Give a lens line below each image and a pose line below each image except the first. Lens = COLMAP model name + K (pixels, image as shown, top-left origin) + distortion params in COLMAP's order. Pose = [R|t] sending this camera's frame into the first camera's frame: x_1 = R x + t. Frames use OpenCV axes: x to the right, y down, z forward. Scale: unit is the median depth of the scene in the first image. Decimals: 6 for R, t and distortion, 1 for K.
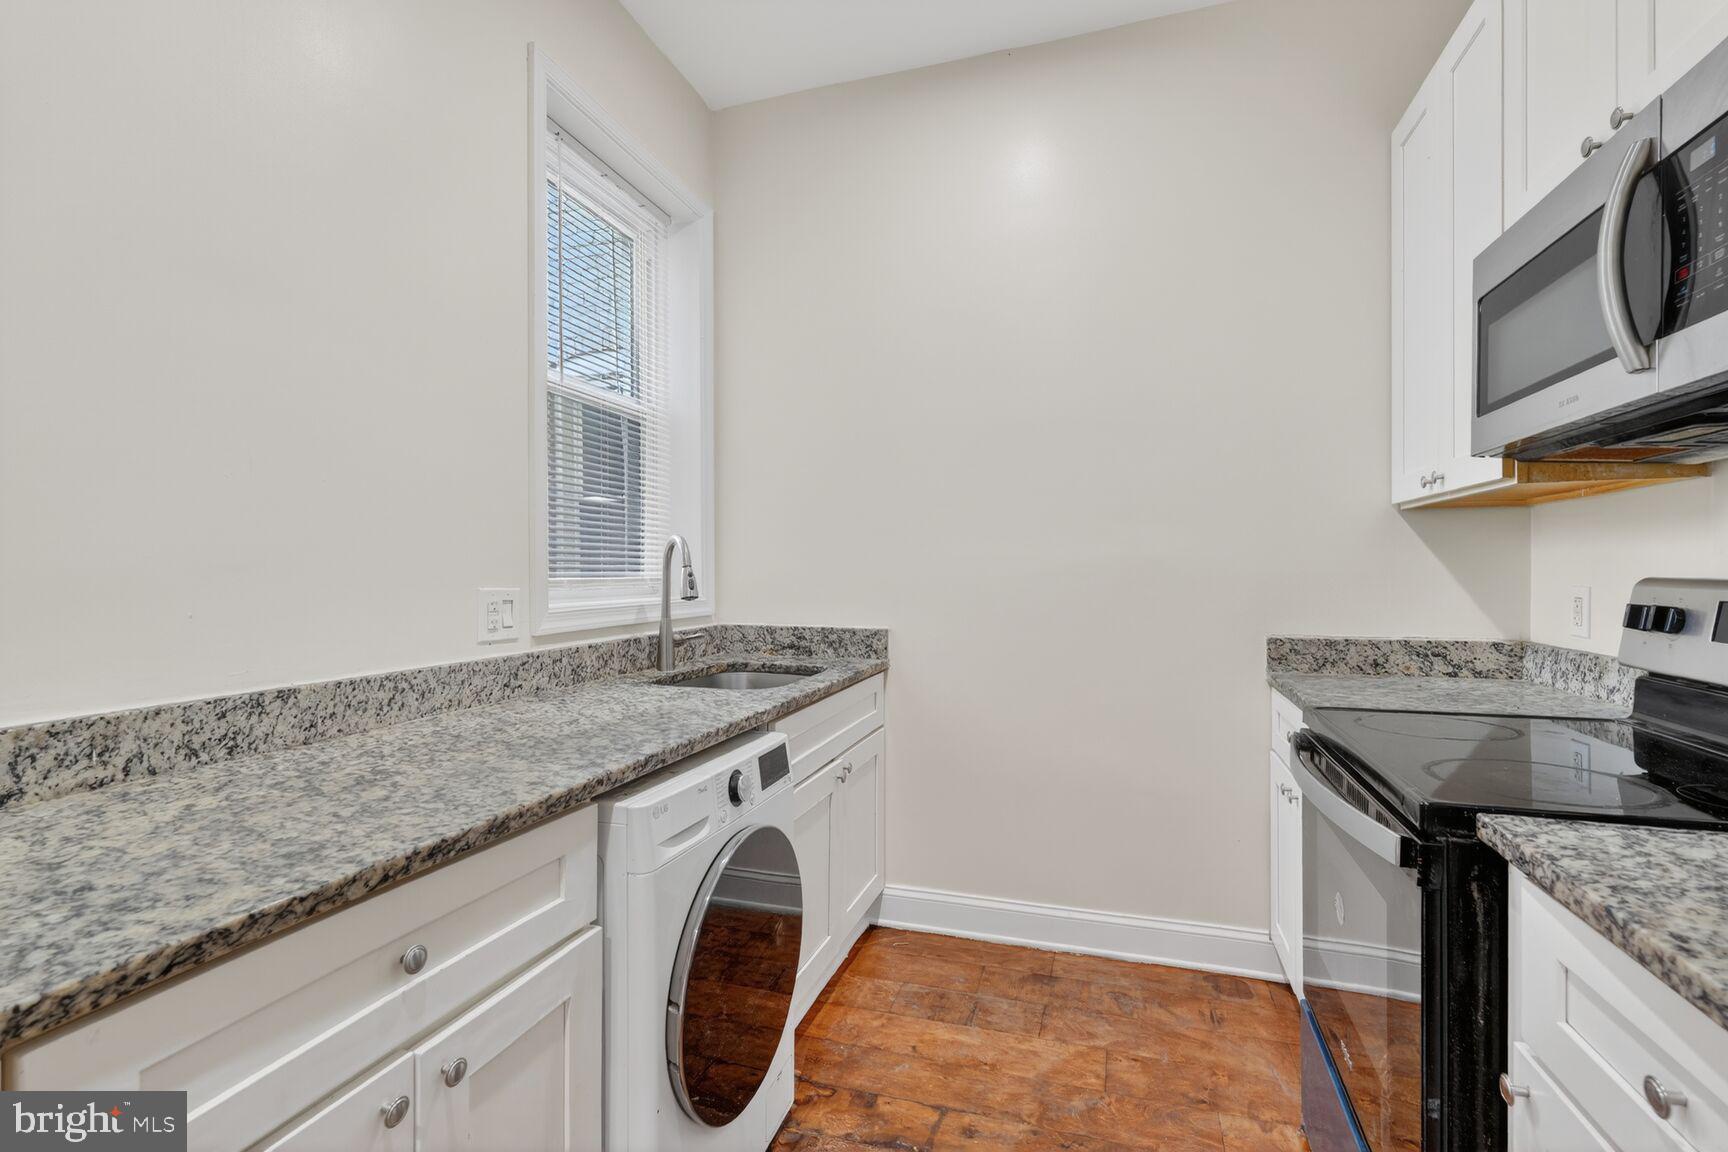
lens RADIAL K [[804.4, 0, 864.0], [0, 804.4, 576.0], [0, 0, 1]] dist [0.000786, 0.000266]
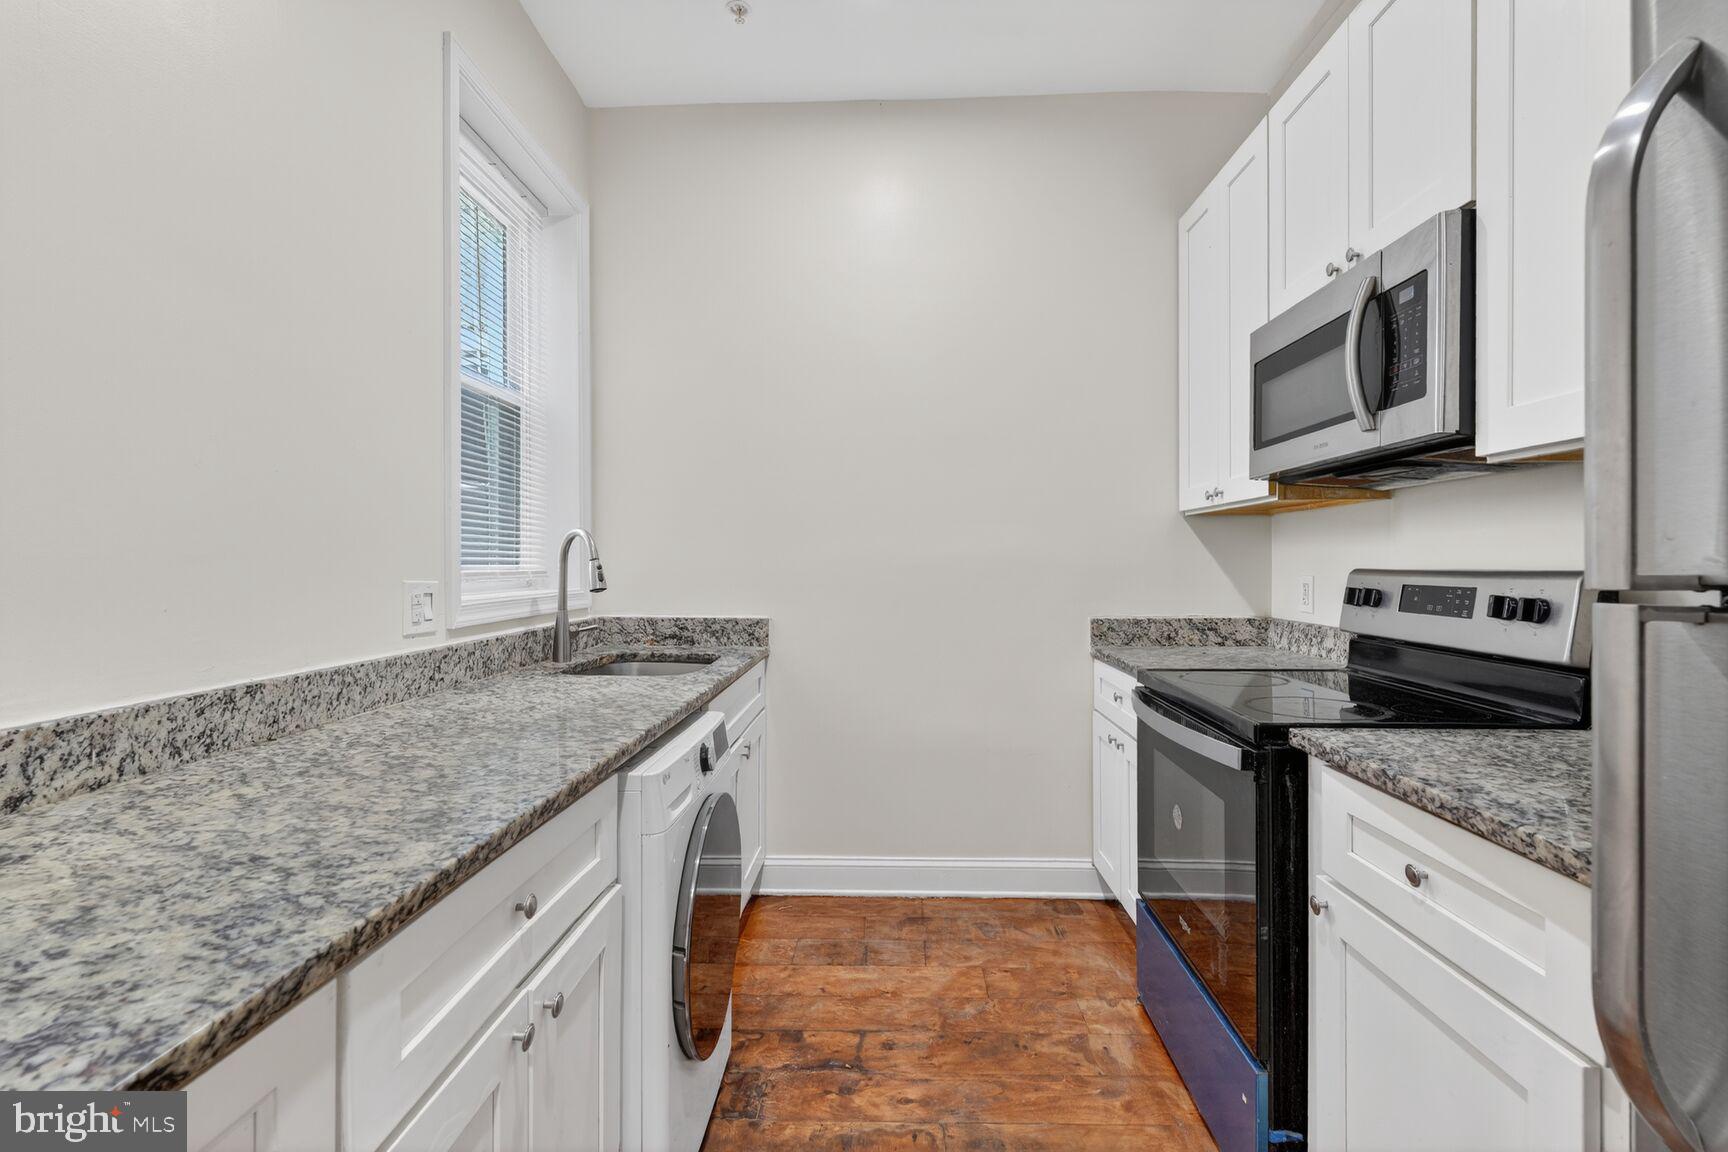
lens RADIAL K [[803.4, 0, 872.5], [0, 803.4, 567.0], [0, 0, 1]] dist [0.003865, -0.000075]
pose [[0.961311, -0.000520, 0.275467, -0.204383], [0.001465, 0.999994, -0.003227, 0.002098], [-0.275463, 0.003506, 0.961305, -0.111540]]
